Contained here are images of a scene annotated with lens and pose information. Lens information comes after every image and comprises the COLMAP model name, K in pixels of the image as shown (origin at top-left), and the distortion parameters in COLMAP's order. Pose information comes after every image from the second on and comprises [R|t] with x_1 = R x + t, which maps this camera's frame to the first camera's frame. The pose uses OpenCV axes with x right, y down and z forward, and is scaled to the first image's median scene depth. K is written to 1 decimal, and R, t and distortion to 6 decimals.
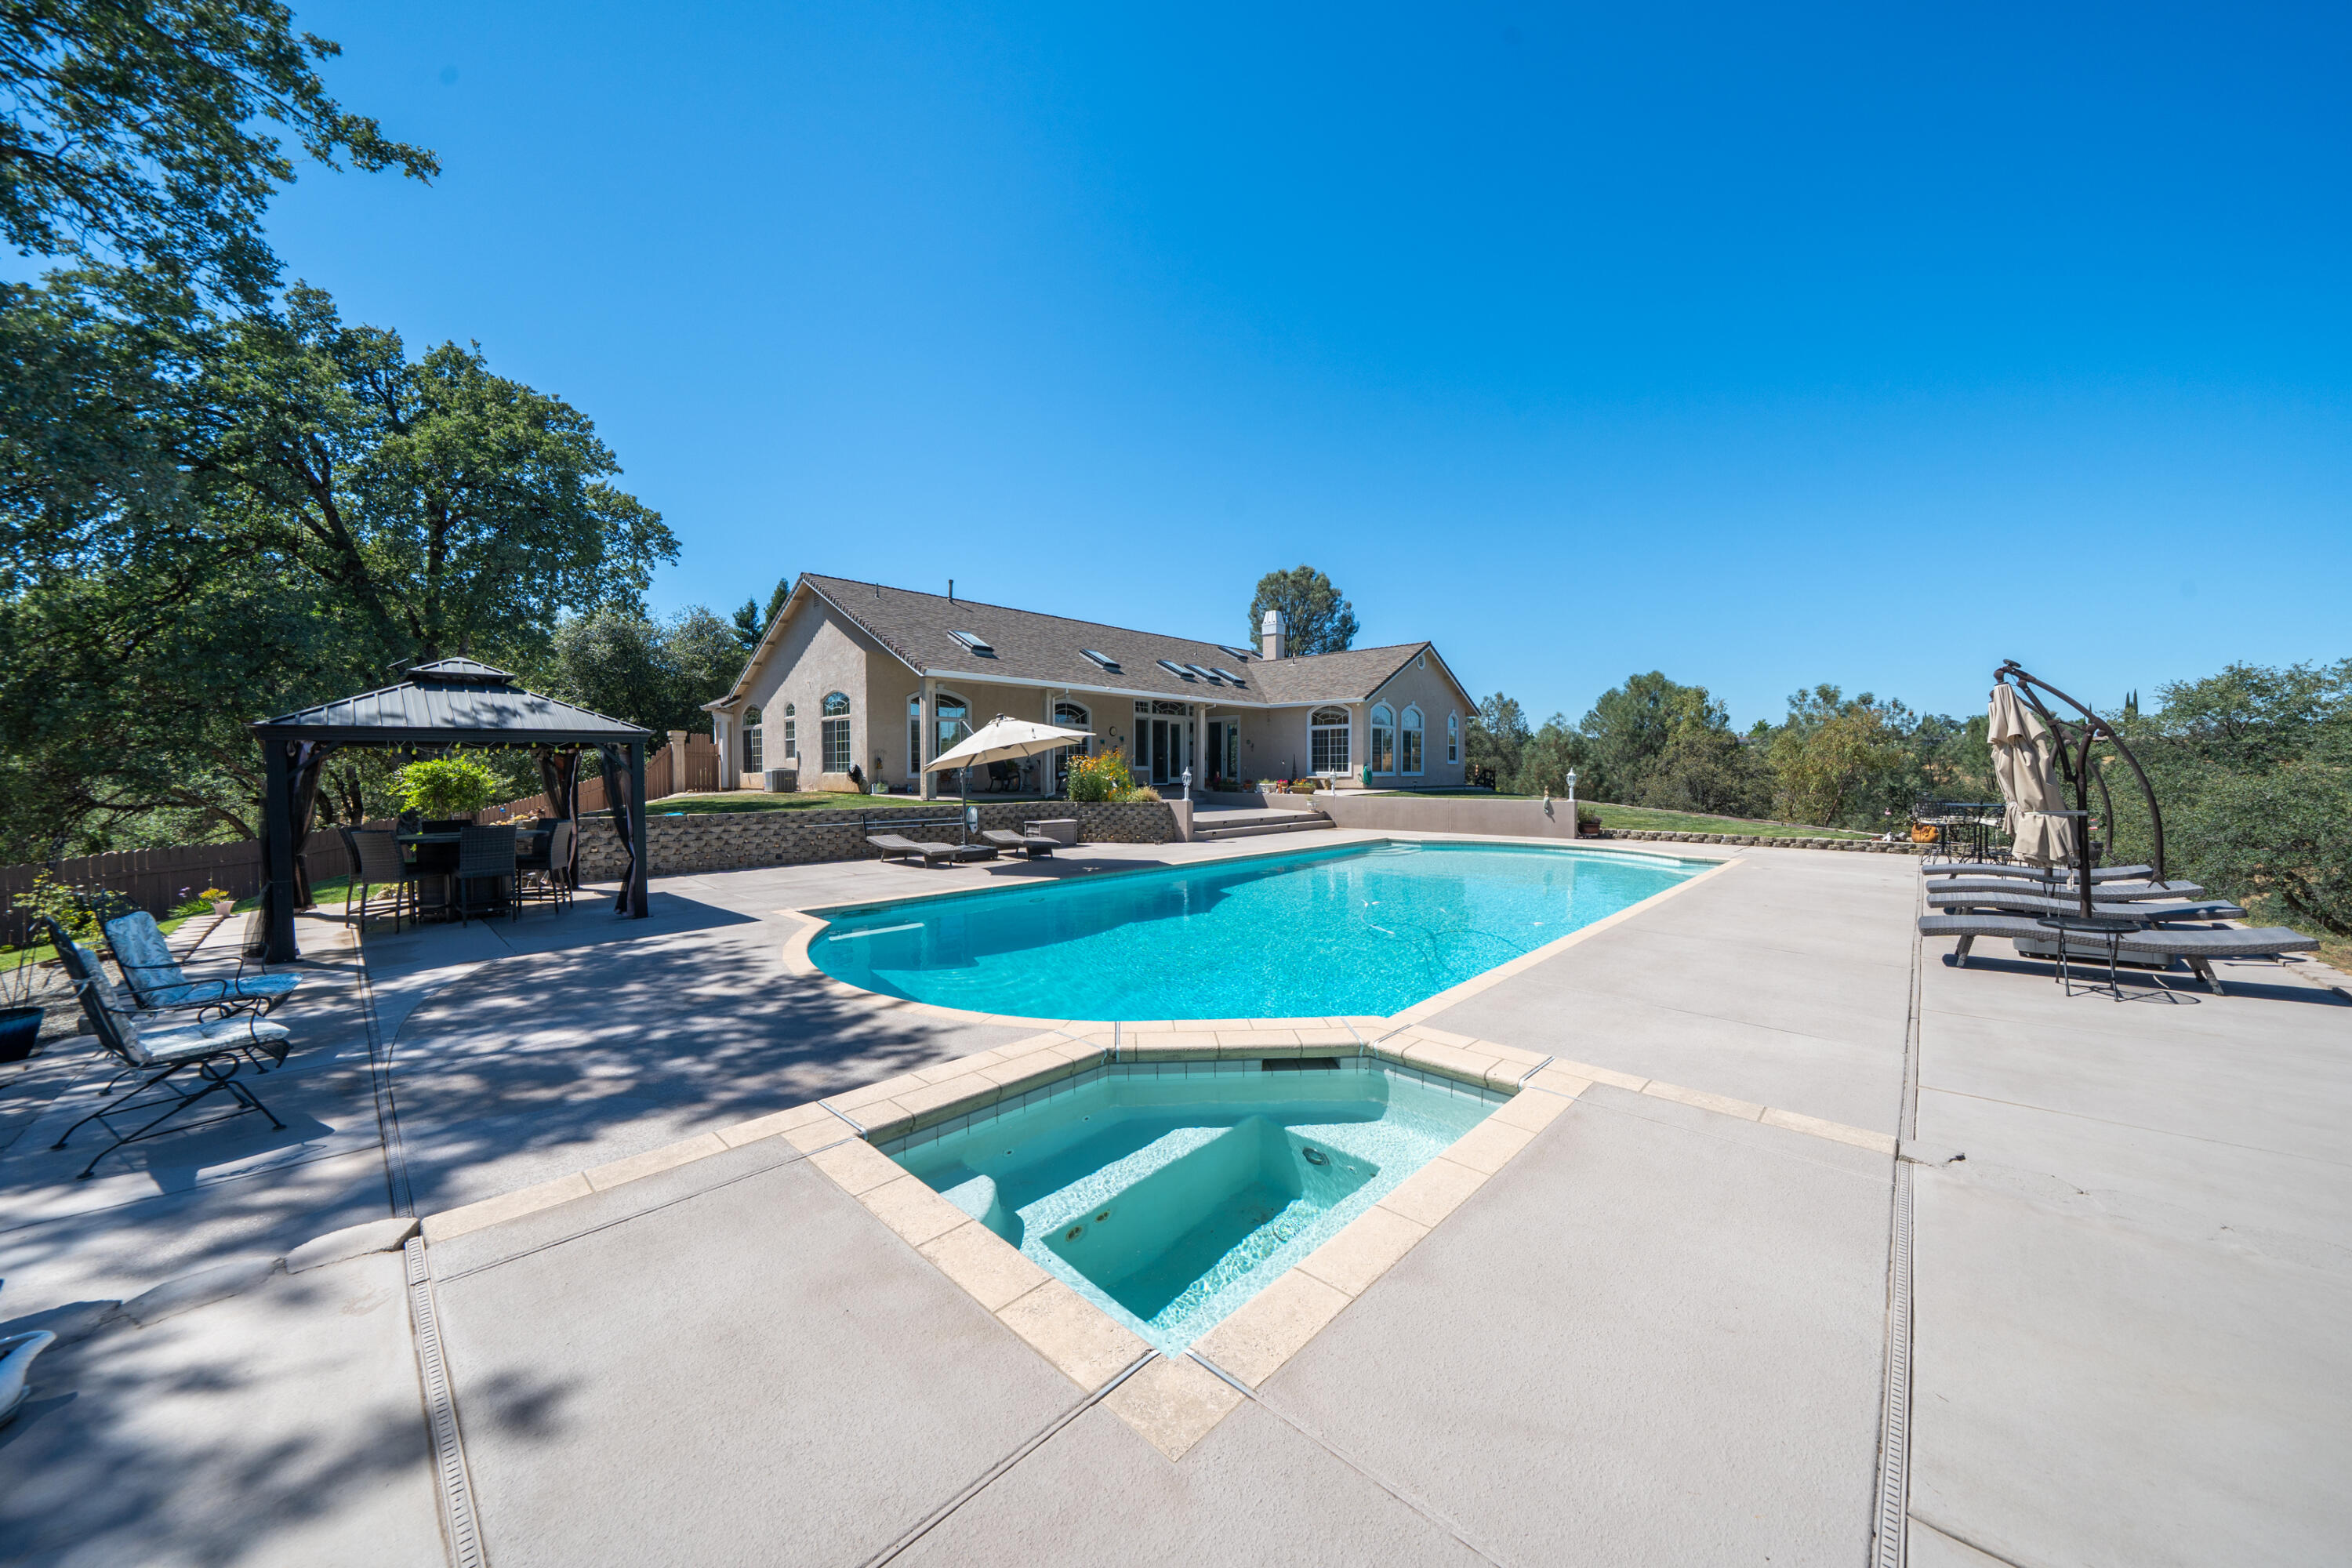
lens RADIAL K [[804.2, 0, 1178.8], [0, 804.2, 780.1], [0, 0, 1]] dist [0.005708, -0.000025]
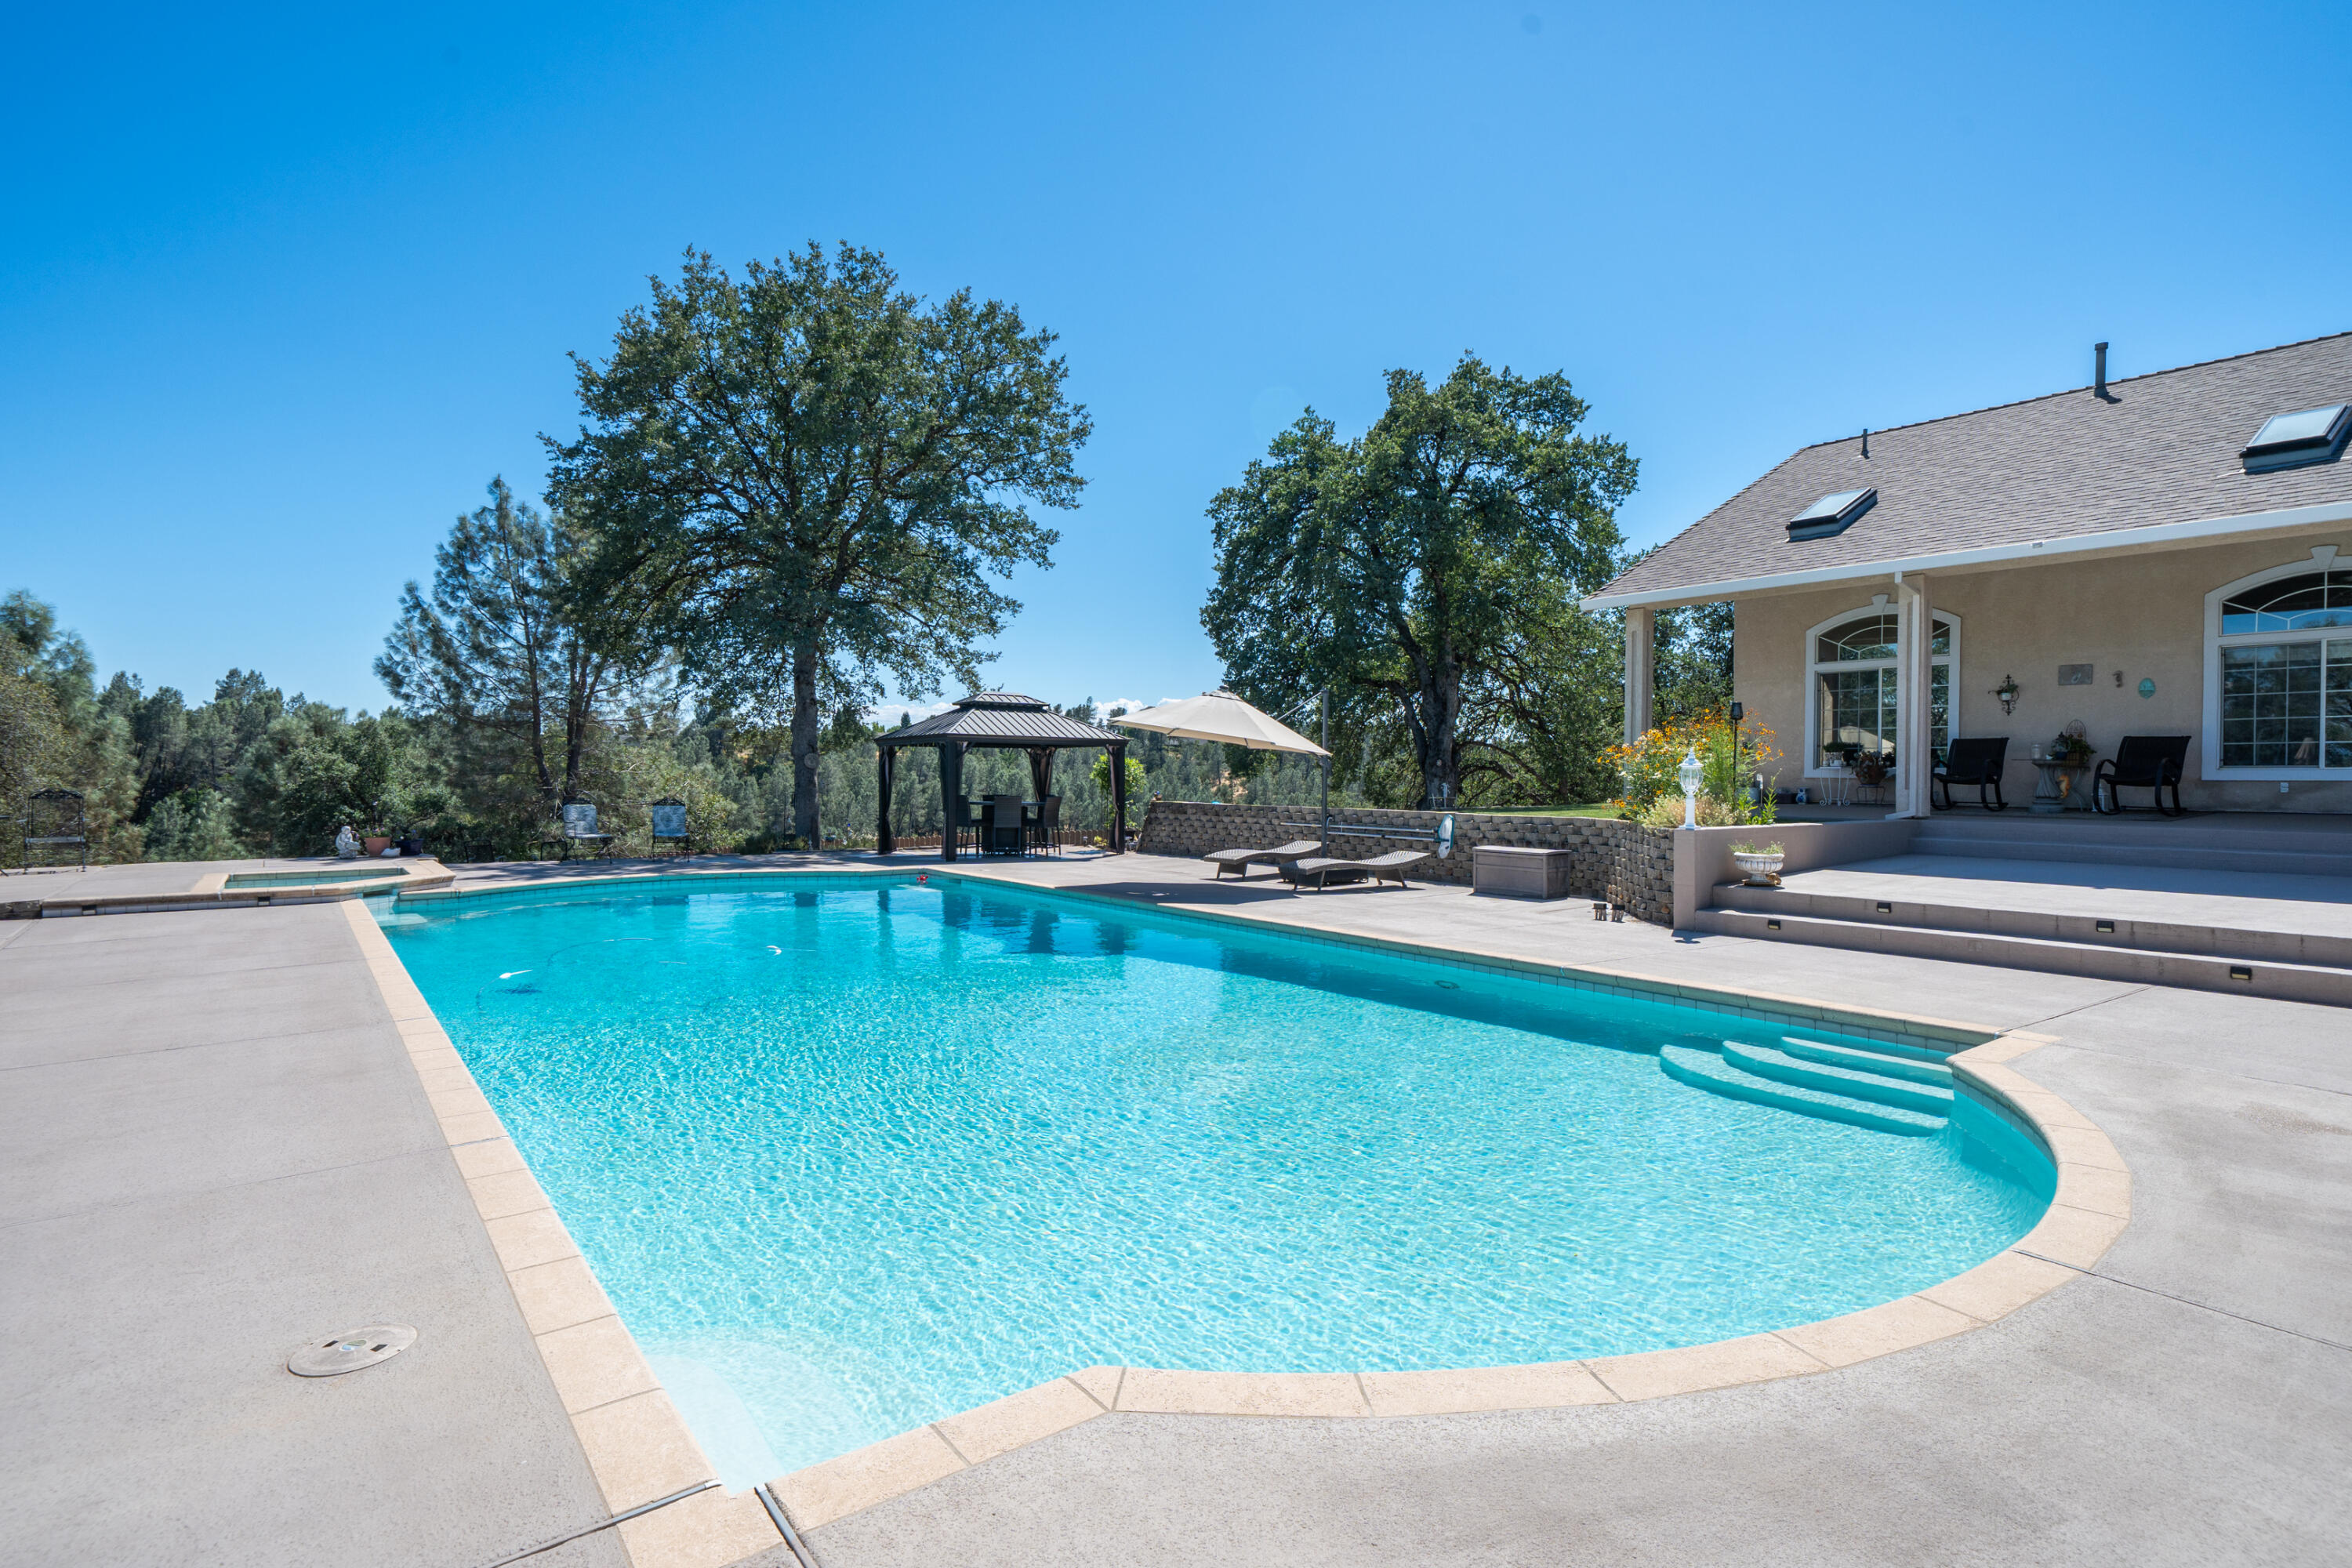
lens RADIAL K [[1170.1, 0, 1175.1], [0, 1170.1, 789.4], [0, 0, 1]] dist [0.006934, 0.001415]
pose [[-0.168714, 0.015153, -0.985549, 0.460385], [-0.016947, 0.999689, 0.018272, -0.001245], [0.985519, 0.019784, -0.168405, 0.605075]]
